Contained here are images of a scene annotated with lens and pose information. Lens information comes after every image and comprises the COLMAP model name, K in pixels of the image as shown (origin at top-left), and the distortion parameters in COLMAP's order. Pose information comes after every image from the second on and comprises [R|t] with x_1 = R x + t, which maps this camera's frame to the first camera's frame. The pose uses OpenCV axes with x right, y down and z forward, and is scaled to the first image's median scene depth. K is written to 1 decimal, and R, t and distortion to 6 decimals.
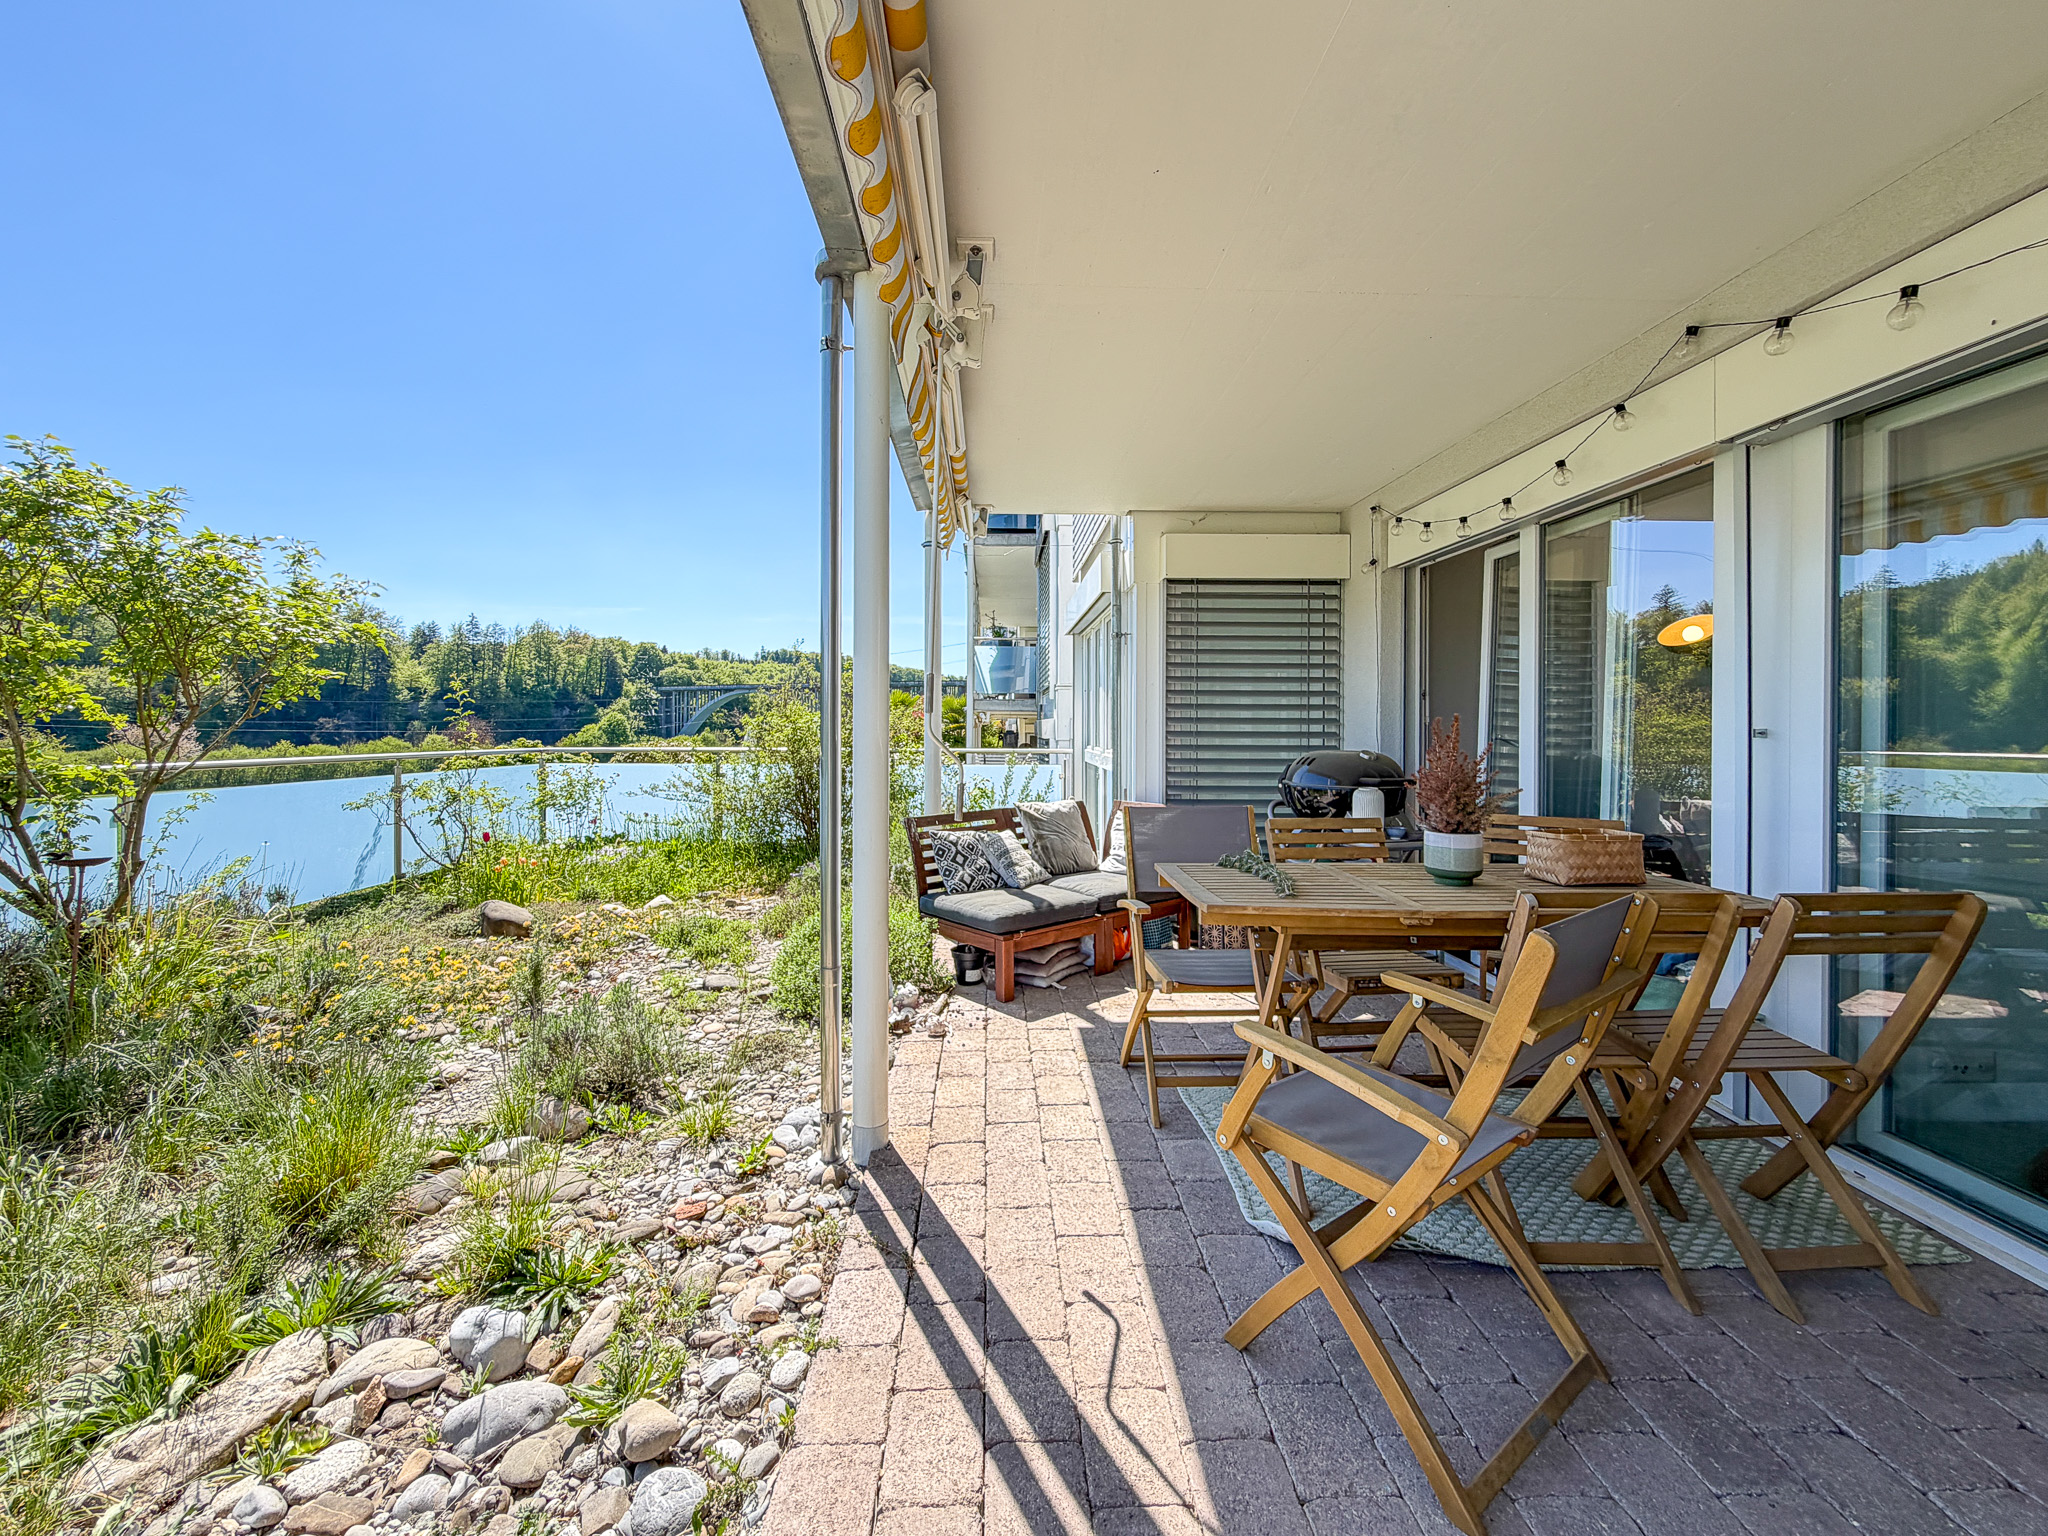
lens RADIAL K [[829.9, 0, 1022.7], [0, 829.9, 732.8], [0, 0, 1]] dist [0.016142, 0.000283]
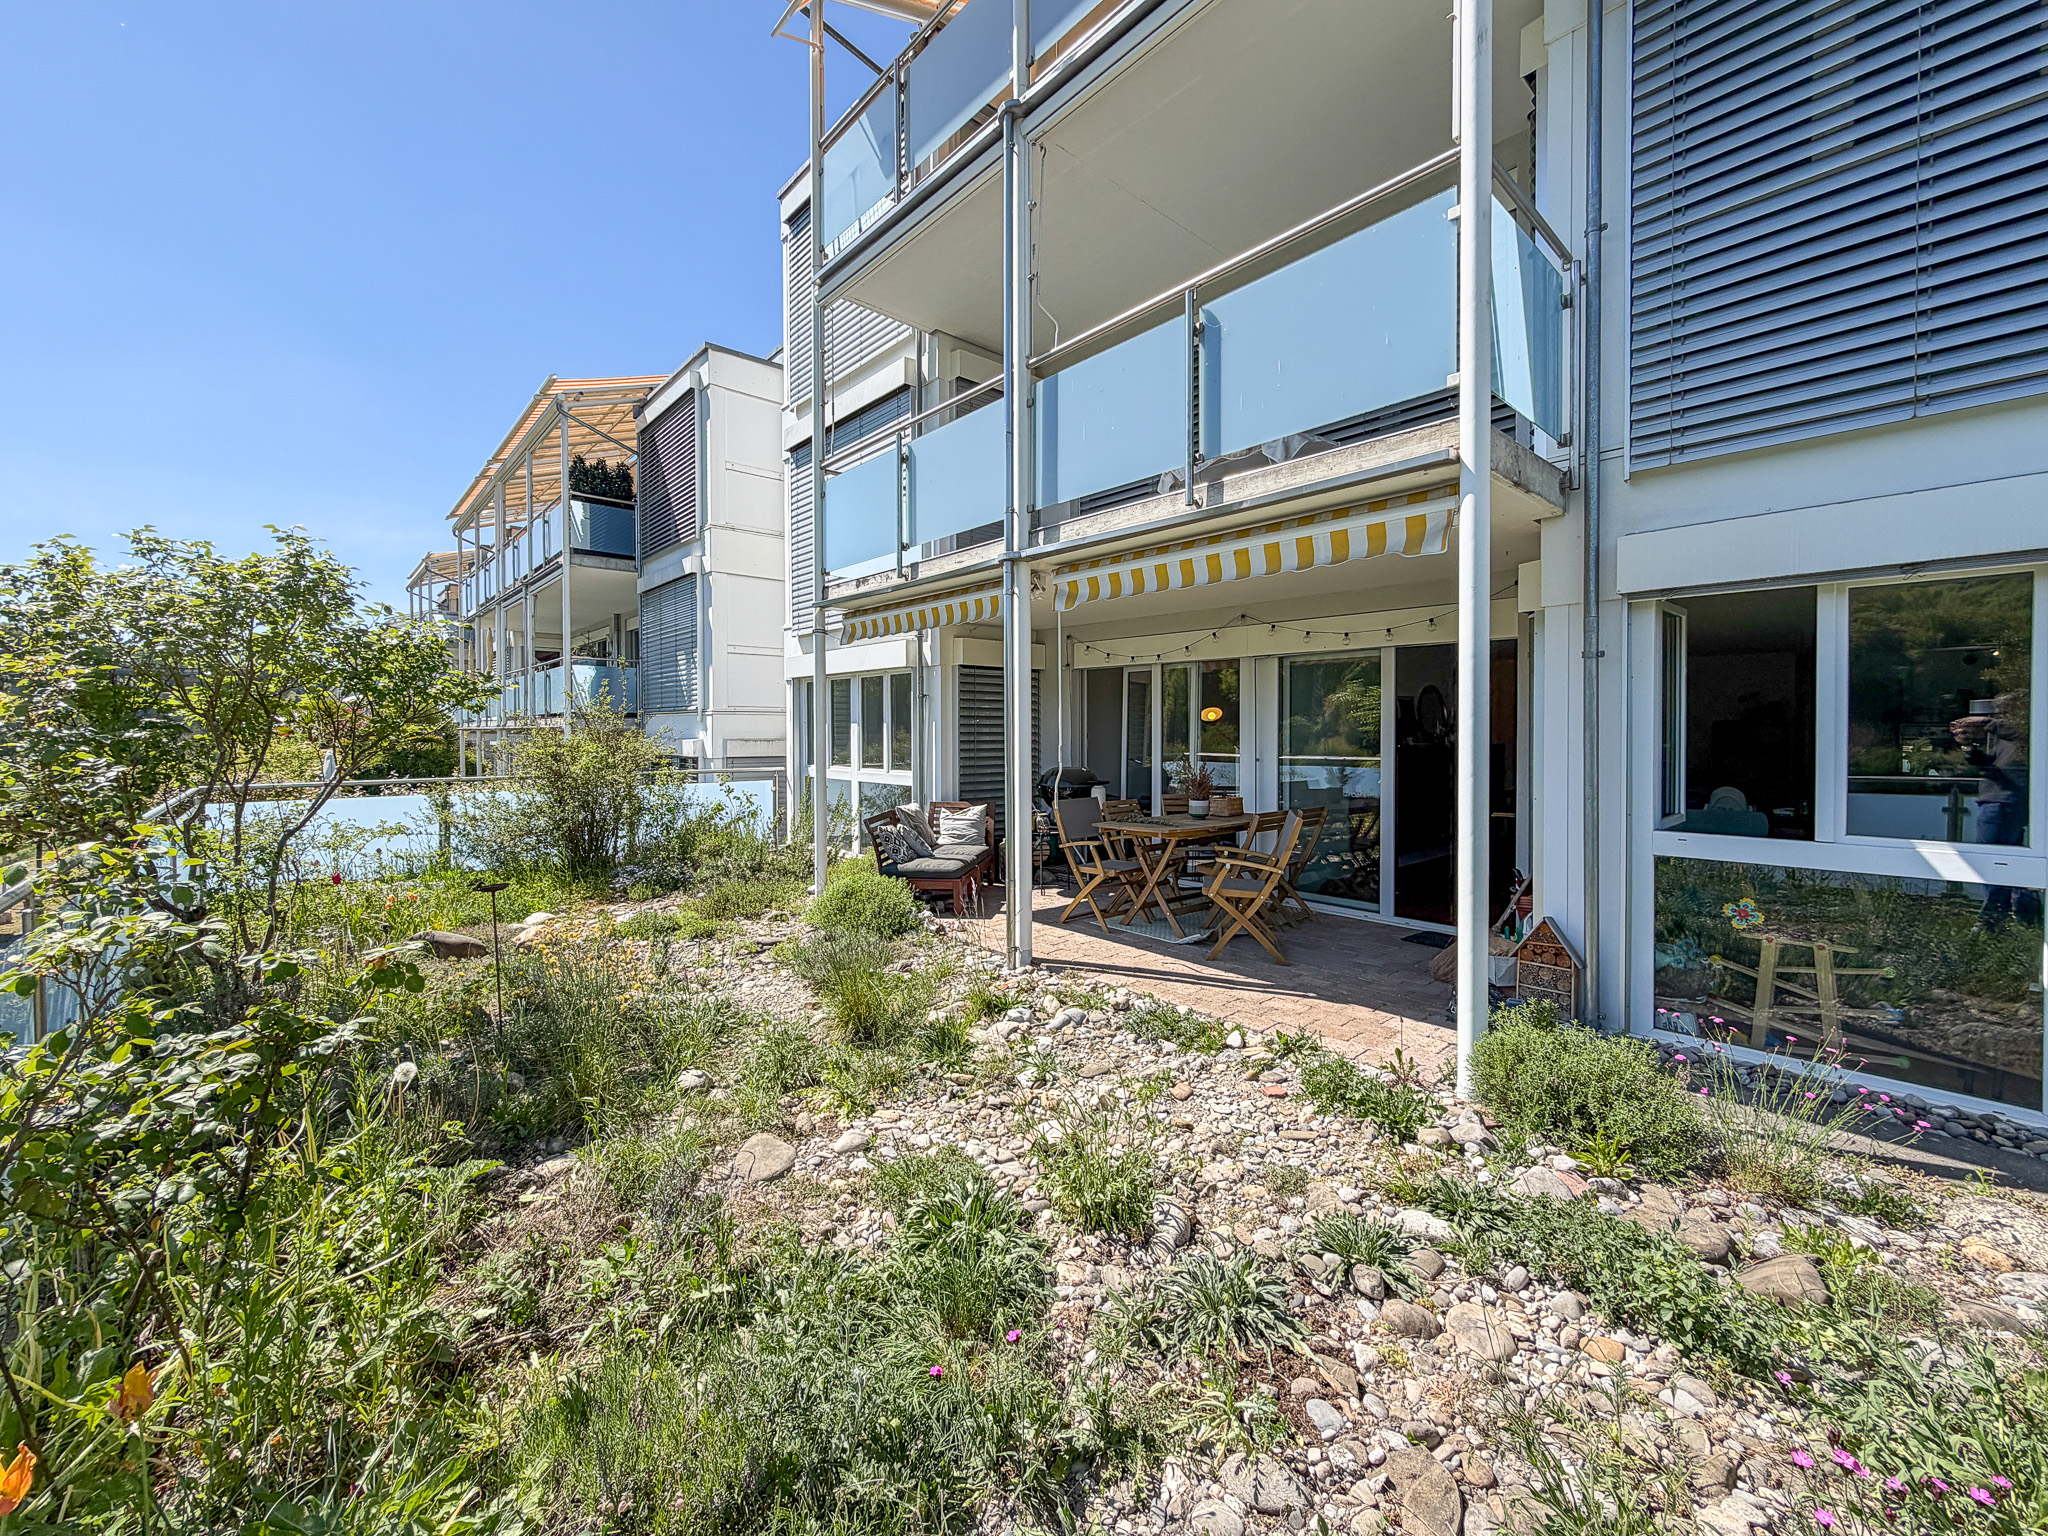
lens RADIAL K [[829.9, 0, 1022.7], [0, 829.9, 732.8], [0, 0, 1]] dist [0.016142, 0.000283]
pose [[0.771416, -0.003930, 0.636319, -1.623690], [0.007981, 0.999962, -0.003499, -0.092855], [-0.636281, 0.007778, 0.771418, -0.701031]]
